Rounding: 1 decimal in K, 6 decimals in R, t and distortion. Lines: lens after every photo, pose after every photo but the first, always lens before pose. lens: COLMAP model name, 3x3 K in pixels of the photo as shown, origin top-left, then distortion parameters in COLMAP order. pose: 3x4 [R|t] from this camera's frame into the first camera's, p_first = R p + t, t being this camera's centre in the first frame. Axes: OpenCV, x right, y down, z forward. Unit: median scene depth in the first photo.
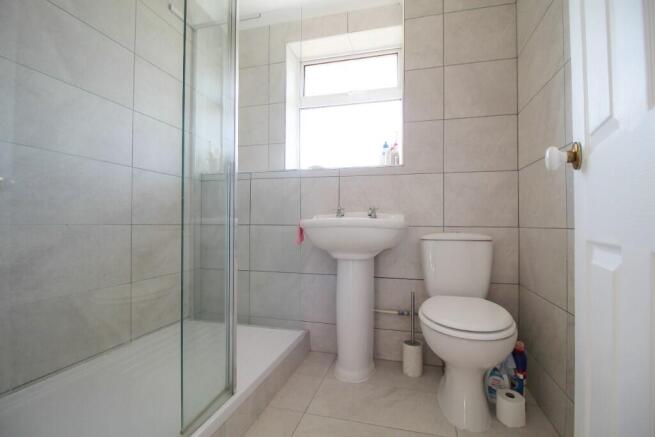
lens RADIAL K [[304.2, 0, 327.9], [0, 304.2, 217.5], [0, 0, 1]] dist [-0.001393, -0.000623]
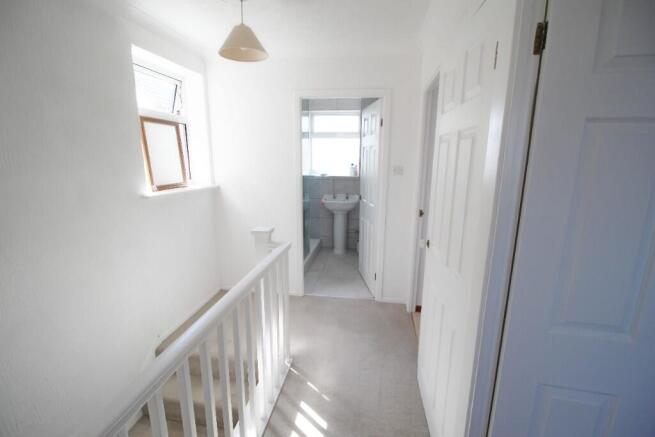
lens RADIAL K [[304.2, 0, 328.1], [0, 304.2, 220.8], [0, 0, 1]] dist [-0.001393, -0.000623]
pose [[0.996003, -0.023893, 0.086065, -0.240368], [0.004576, 0.975941, 0.217986, -0.368977], [-0.089203, -0.216721, 0.972150, -1.561978]]
